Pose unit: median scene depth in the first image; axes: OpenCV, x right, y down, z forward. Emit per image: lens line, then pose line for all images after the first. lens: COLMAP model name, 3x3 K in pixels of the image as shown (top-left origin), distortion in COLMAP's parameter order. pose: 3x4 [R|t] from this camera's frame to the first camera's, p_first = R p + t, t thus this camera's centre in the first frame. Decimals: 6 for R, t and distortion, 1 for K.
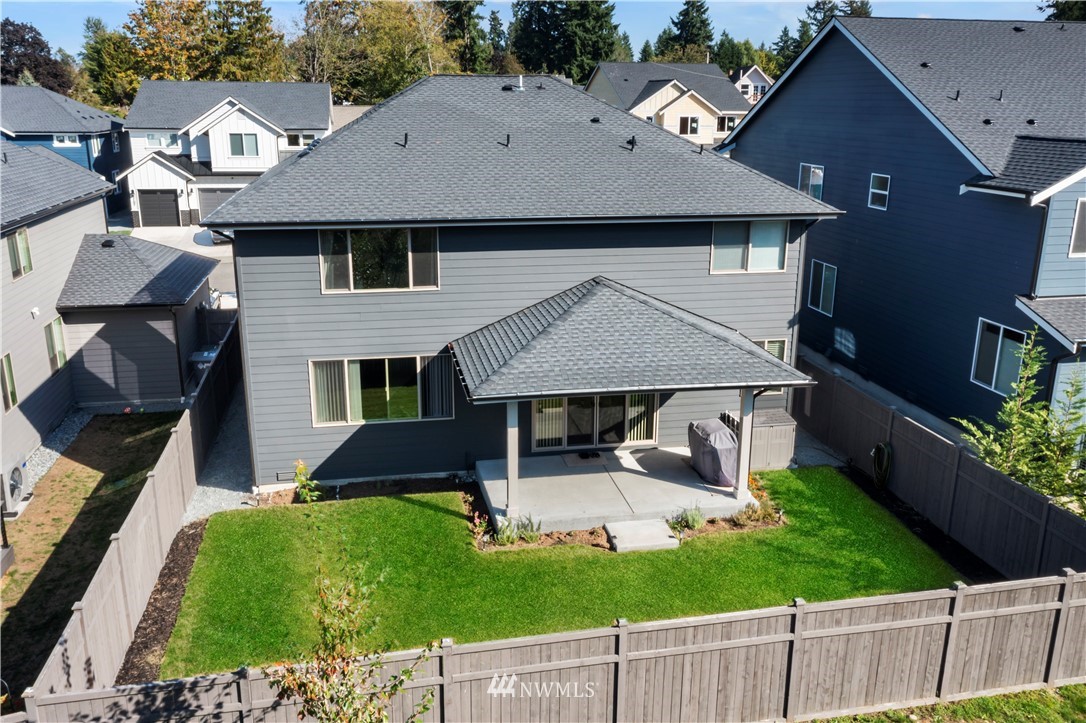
lens RADIAL K [[885.1, 0, 543.3], [0, 885.1, 364.4], [0, 0, 1]] dist [0.001262, 0.006646]
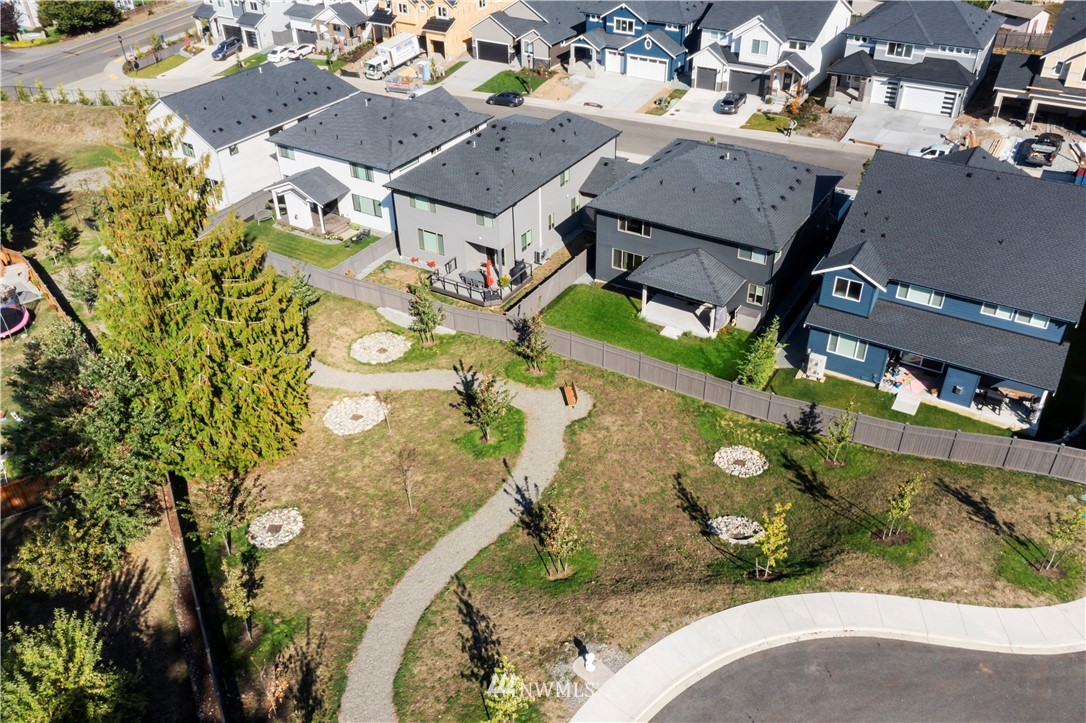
lens RADIAL K [[885.1, 0, 542.9], [0, 885.1, 361.1], [0, 0, 1]] dist [0.001262, 0.006646]
pose [[0.720428, 0.374140, -0.583955, 0.542388], [-0.167002, 0.910815, 0.377528, -0.273903], [0.673123, -0.174460, 0.718658, -0.534594]]
